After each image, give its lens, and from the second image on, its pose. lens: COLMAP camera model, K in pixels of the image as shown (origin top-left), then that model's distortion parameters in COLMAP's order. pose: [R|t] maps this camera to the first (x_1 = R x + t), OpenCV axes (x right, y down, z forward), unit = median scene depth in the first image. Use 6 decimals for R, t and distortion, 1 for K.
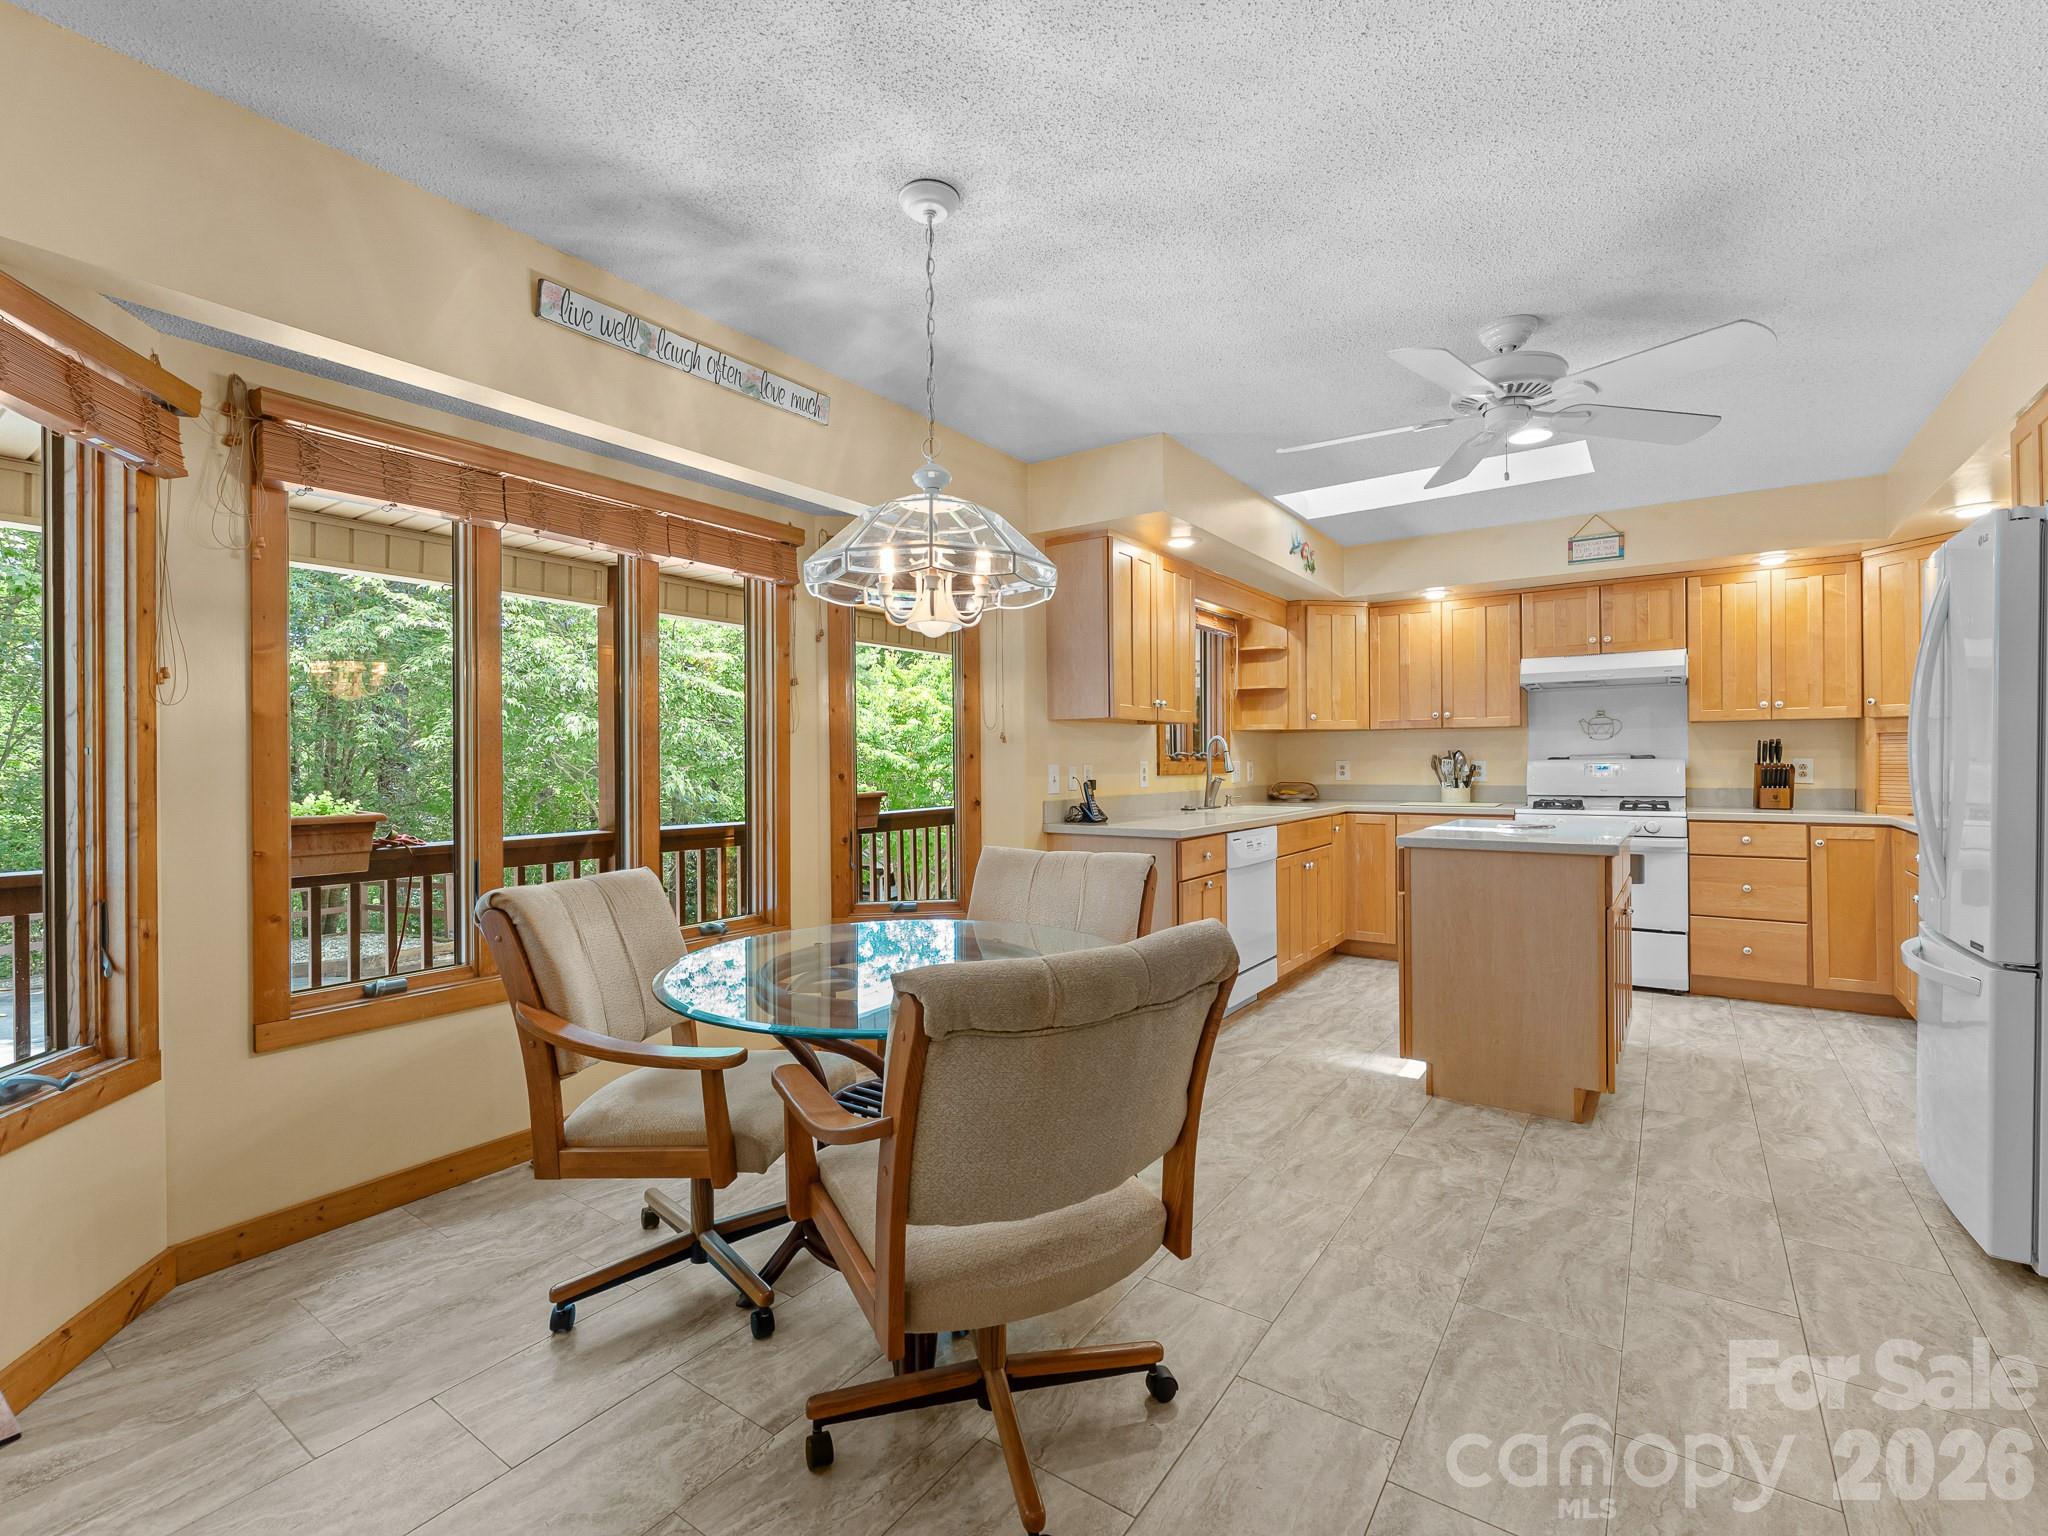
lens RADIAL K [[923.3, 0, 1030.0], [0, 923.3, 763.6], [0, 0, 1]] dist [-0.005462, 0.000693]
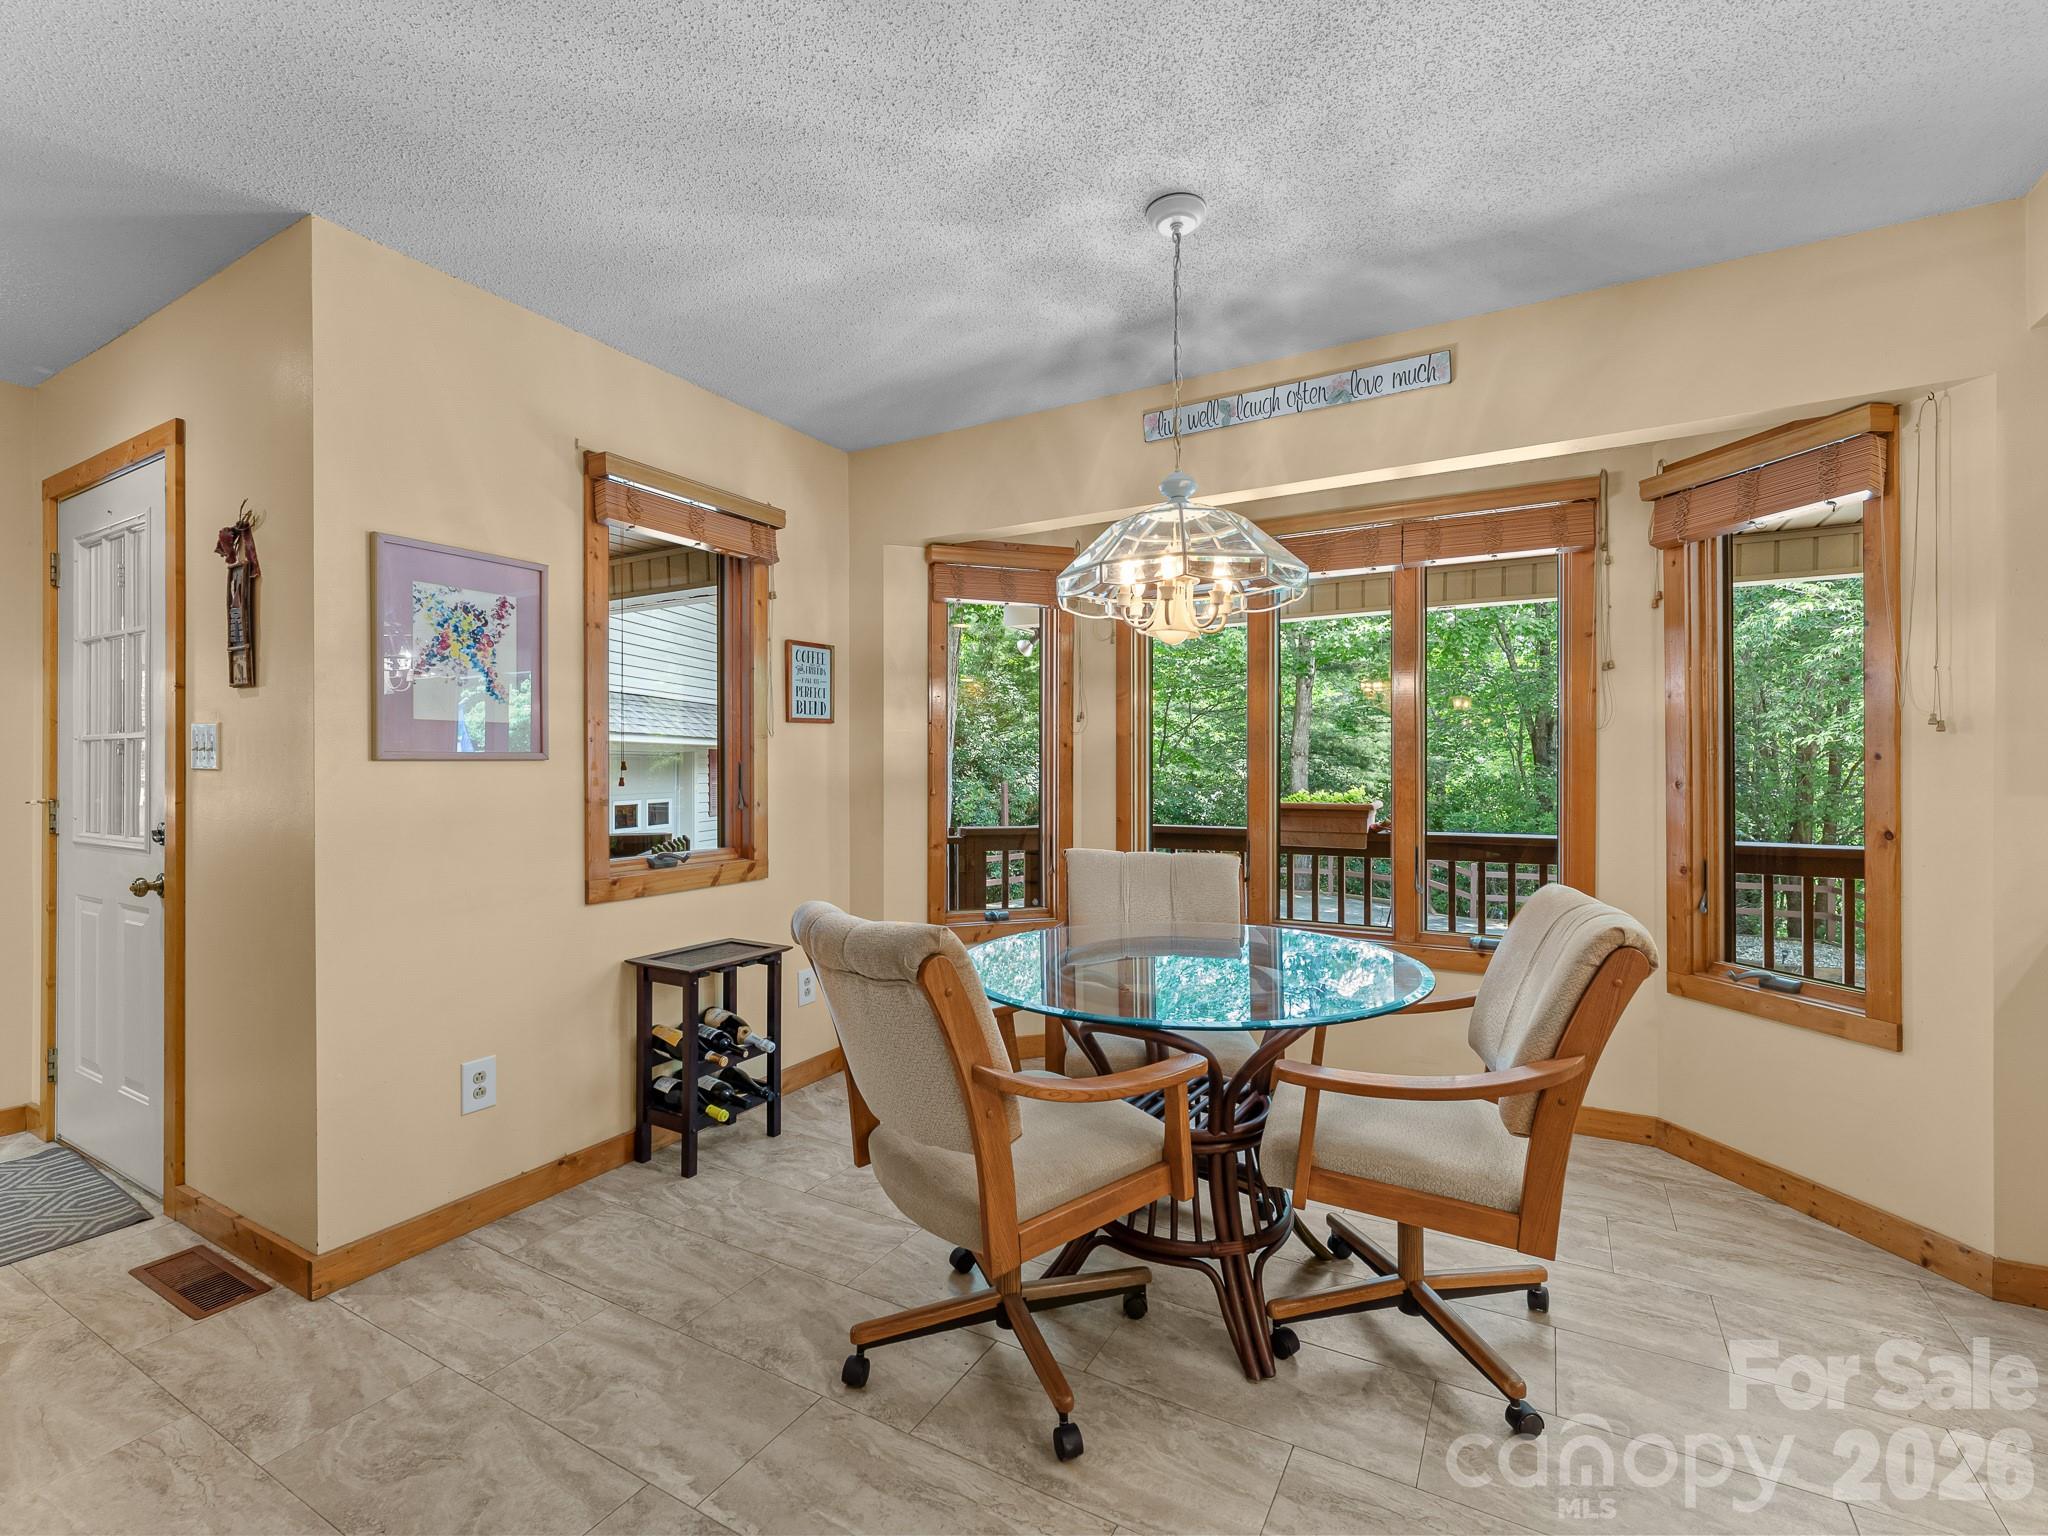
lens RADIAL K [[923.3, 0, 1022.0], [0, 923.3, 769.3], [0, 0, 1]] dist [-0.005462, 0.000693]
pose [[0.090524, 0.009799, -0.995846, 0.387190], [0.000204, 0.999951, 0.009858, -0.004290], [0.995894, -0.001096, 0.090517, 0.320939]]
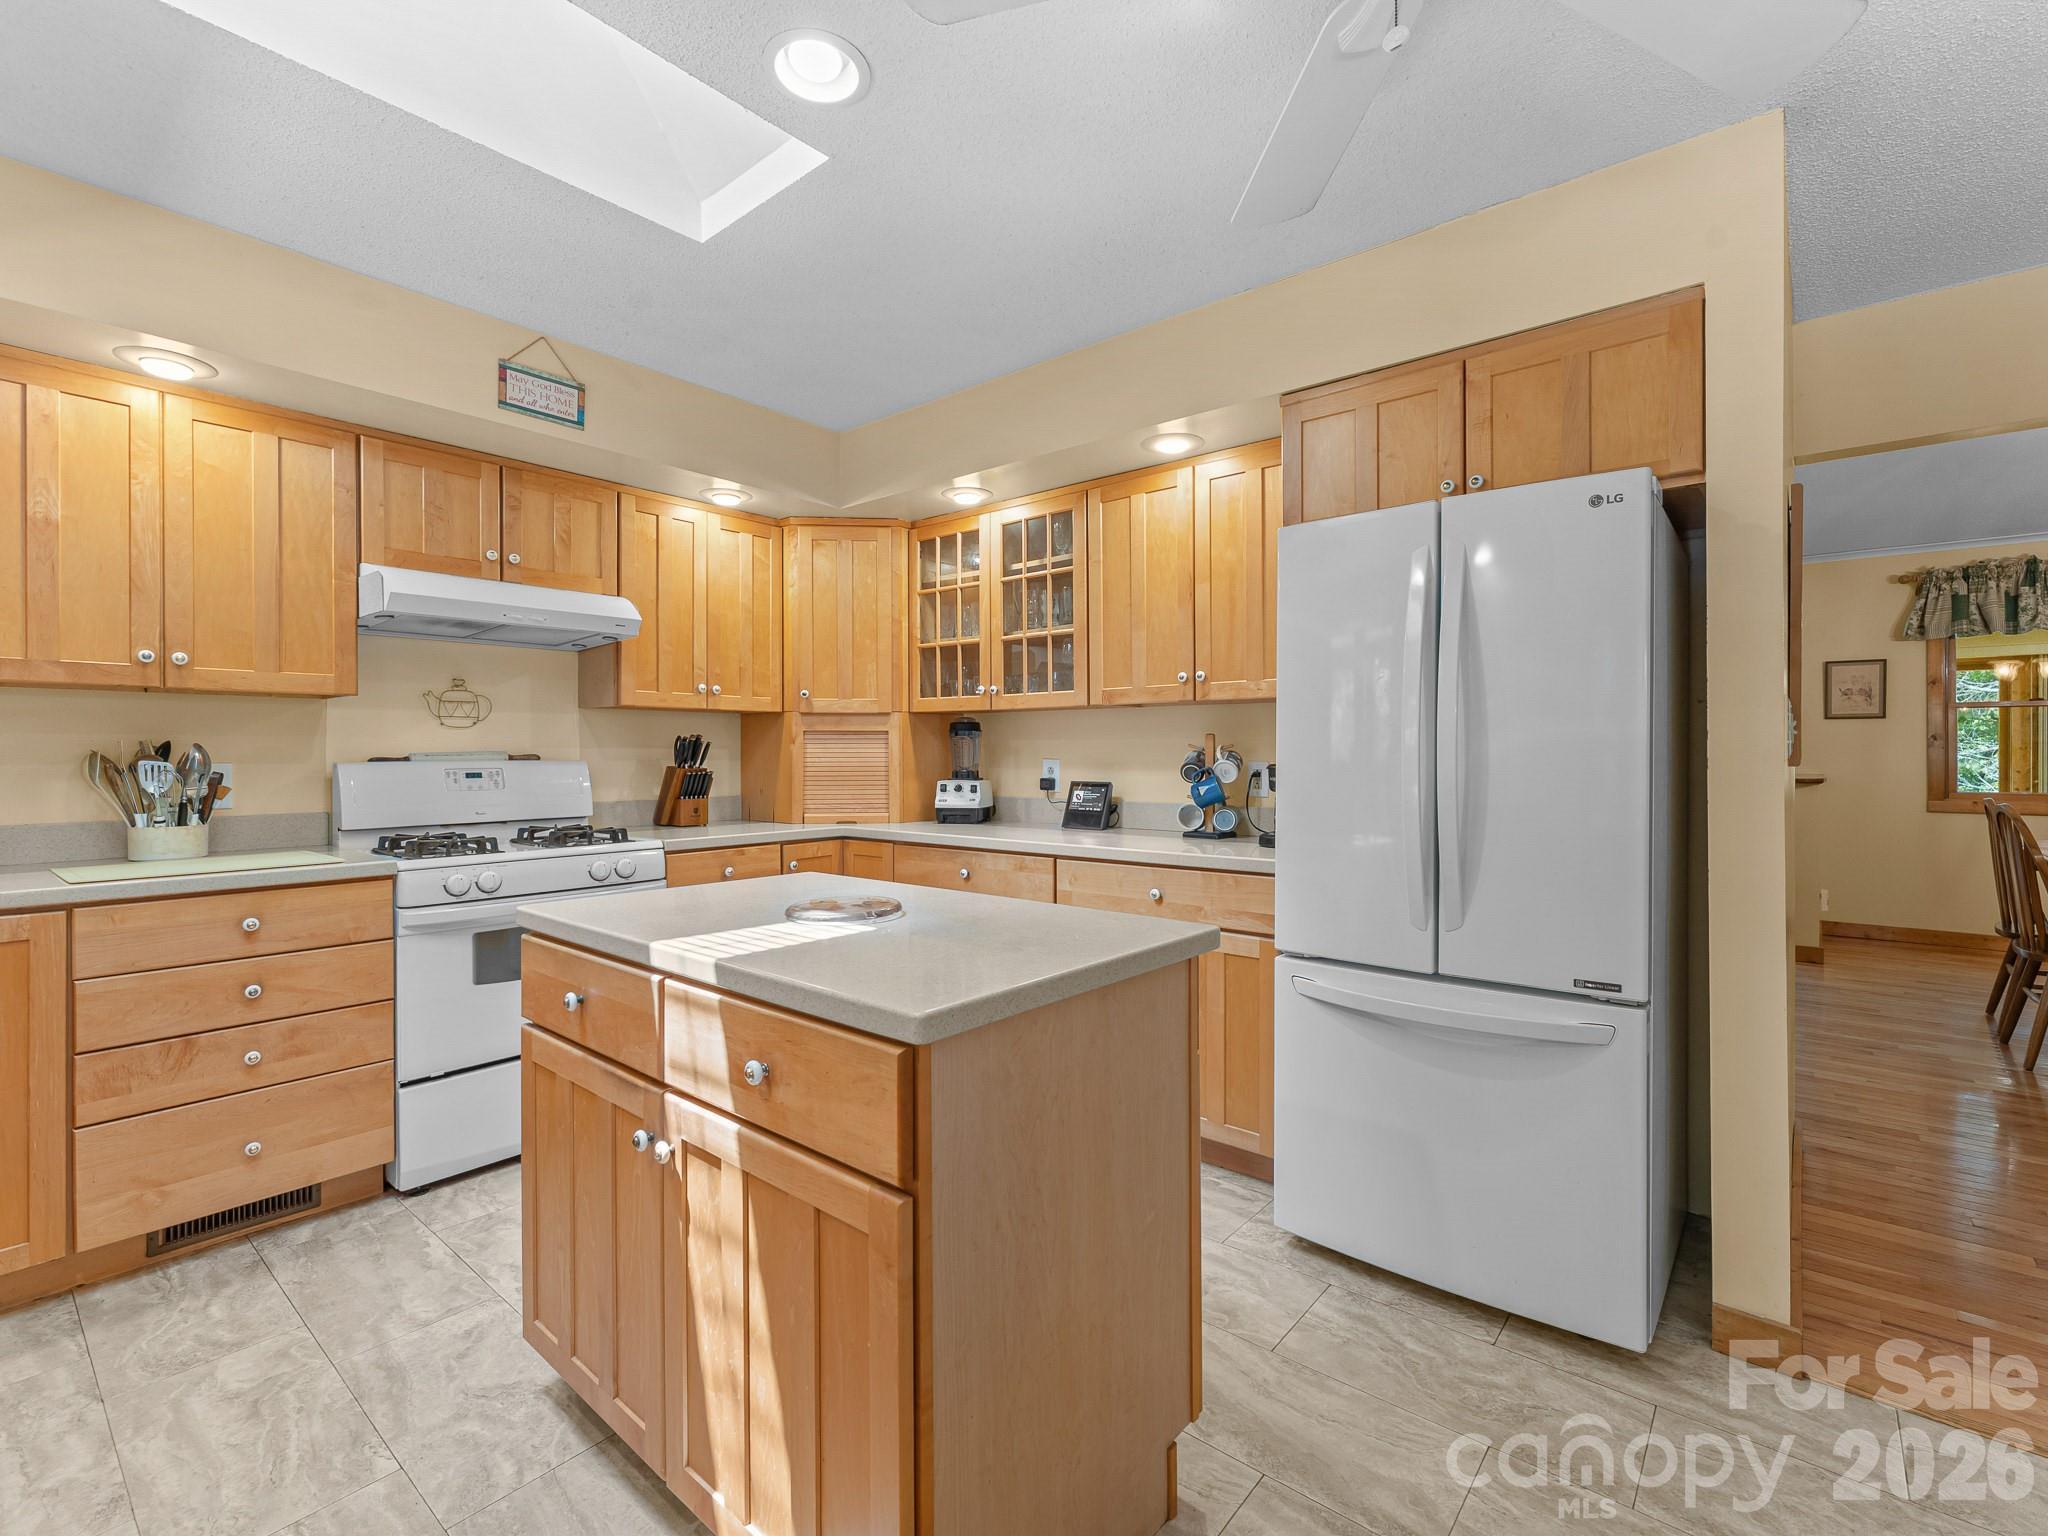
lens RADIAL K [[923.3, 0, 1013.1], [0, 923.3, 757.3], [0, 0, 1]] dist [-0.005462, 0.000693]
pose [[0.092660, 0.005868, 0.995680, 0.069387], [0.005992, 0.999961, -0.006451, -0.001541], [-0.995680, 0.006564, 0.092621, 0.661524]]
